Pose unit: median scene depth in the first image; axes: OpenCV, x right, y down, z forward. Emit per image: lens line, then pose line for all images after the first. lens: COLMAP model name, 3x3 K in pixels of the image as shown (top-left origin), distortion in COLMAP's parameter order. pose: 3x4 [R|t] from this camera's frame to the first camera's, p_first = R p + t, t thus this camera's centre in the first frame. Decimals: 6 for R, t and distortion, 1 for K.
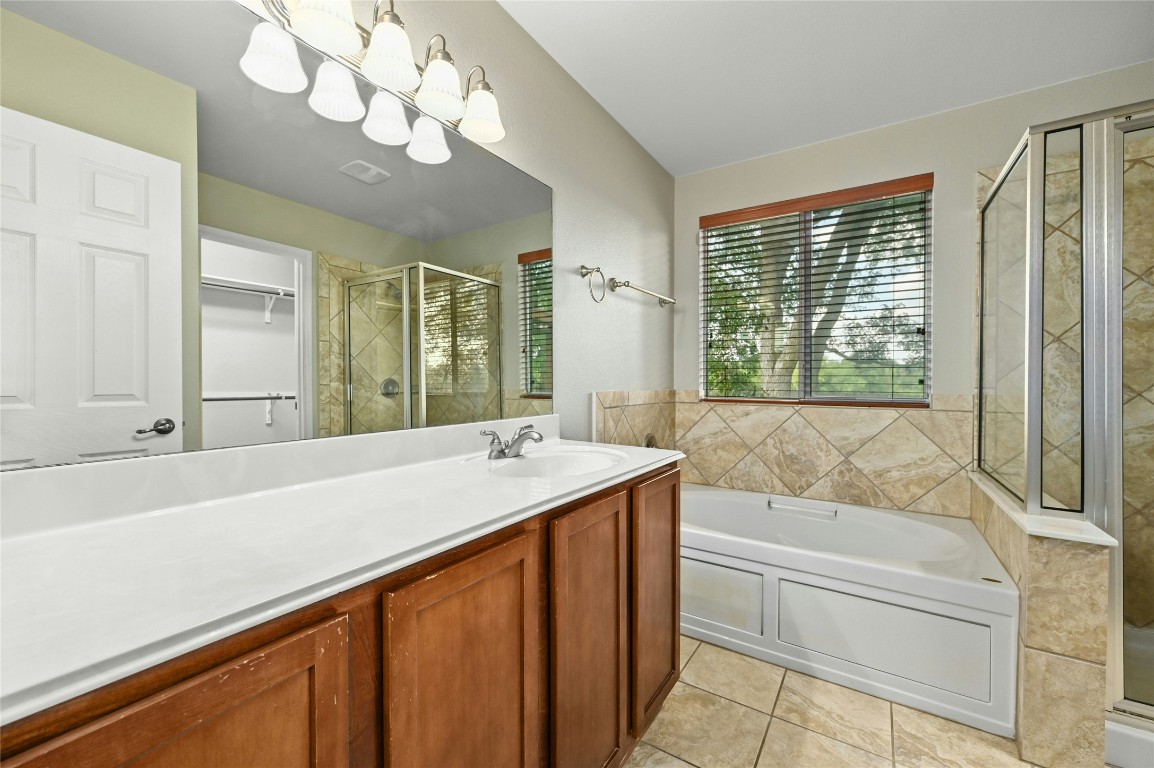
lens RADIAL K [[462.5, 0, 573.4], [0, 462.5, 382.2], [0, 0, 1]] dist [-0.006119, 0.000177]
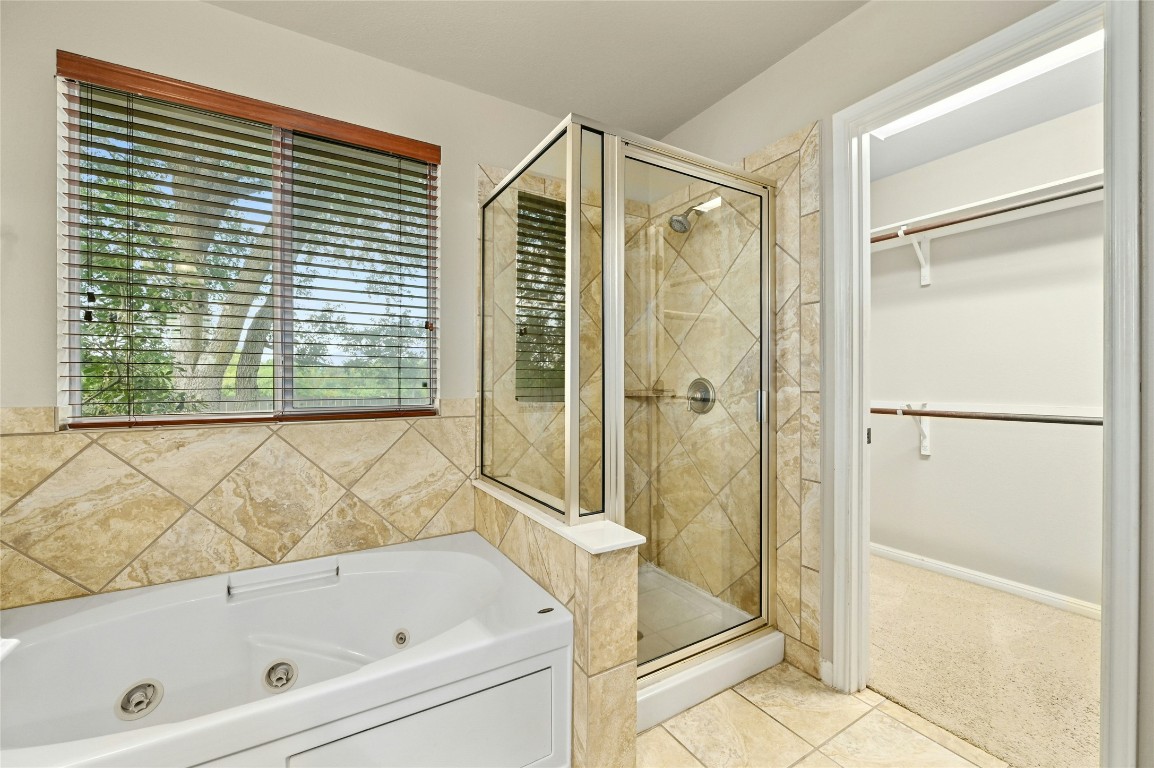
lens RADIAL K [[462.5, 0, 571.2], [0, 462.5, 383.0], [0, 0, 1]] dist [-0.006119, 0.000177]
pose [[0.437026, -0.007917, 0.899414, 0.087862], [0.009286, 0.999948, 0.004290, -0.005973], [-0.899401, 0.006477, 0.437076, 0.360320]]
